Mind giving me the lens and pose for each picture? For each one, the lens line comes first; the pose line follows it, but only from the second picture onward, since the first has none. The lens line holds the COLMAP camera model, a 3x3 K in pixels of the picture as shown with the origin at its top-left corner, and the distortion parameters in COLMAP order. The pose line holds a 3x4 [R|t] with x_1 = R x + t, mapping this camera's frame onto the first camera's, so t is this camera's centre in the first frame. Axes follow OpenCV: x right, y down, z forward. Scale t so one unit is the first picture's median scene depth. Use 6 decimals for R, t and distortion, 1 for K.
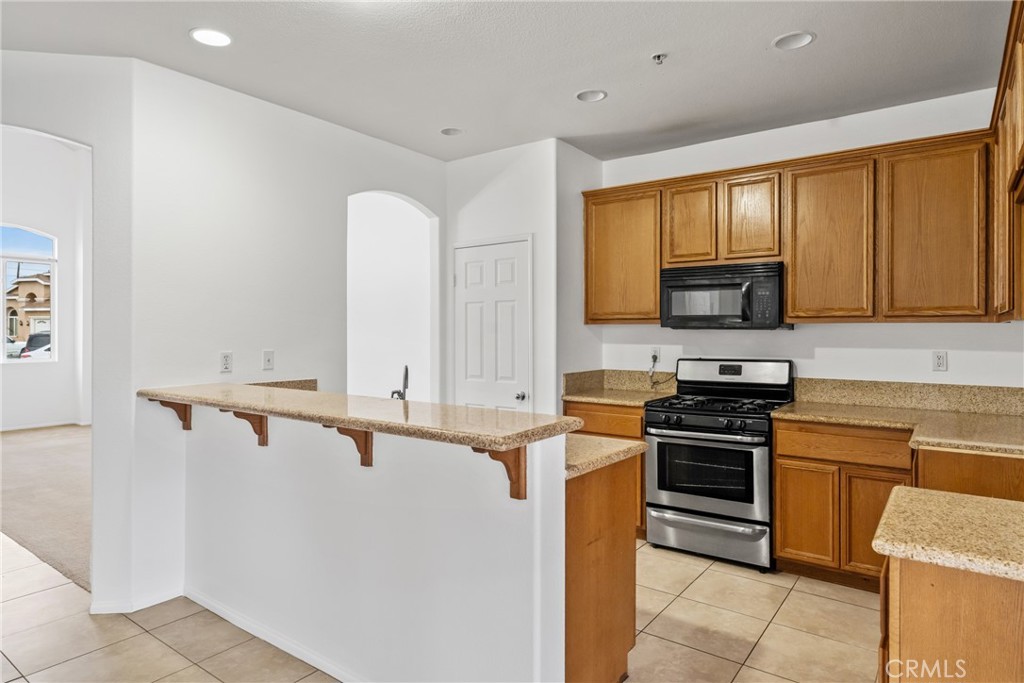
lens RADIAL K [[597.7, 0, 512.8], [0, 597.7, 334.0], [0, 0, 1]] dist [-0.001654, 0.002028]
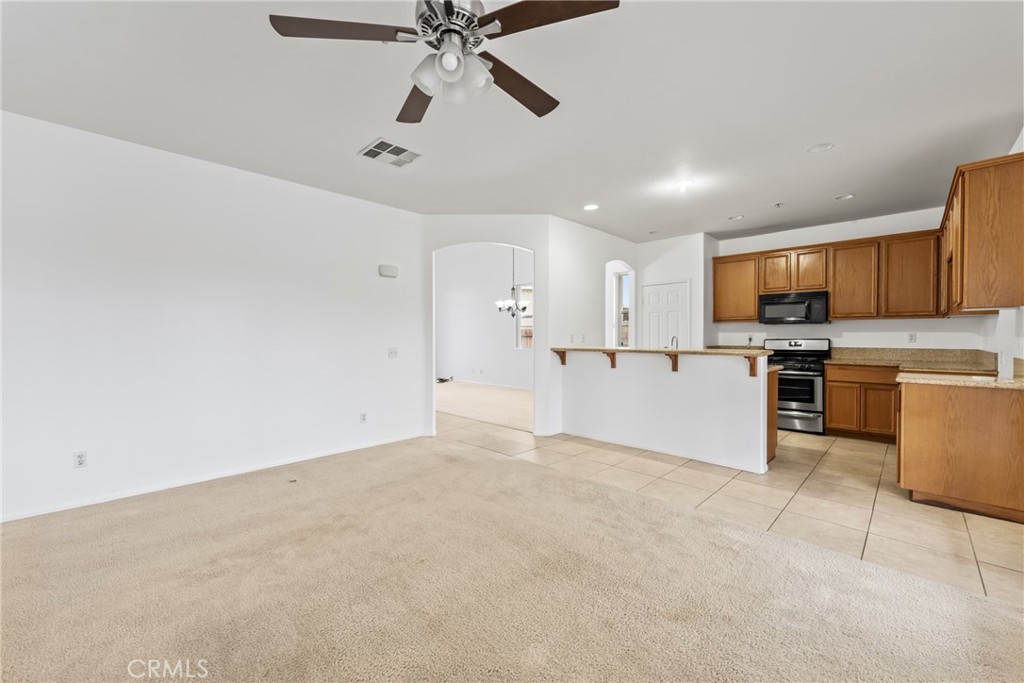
lens RADIAL K [[409.5, 0, 510.3], [0, 409.5, 343.8], [0, 0, 1]] dist [-0.000267, -0.000311]
pose [[0.990148, 0.000566, -0.140024, -0.475597], [0.001311, 0.999911, 0.013311, 0.046586], [0.140019, -0.013363, 0.990059, -0.614492]]
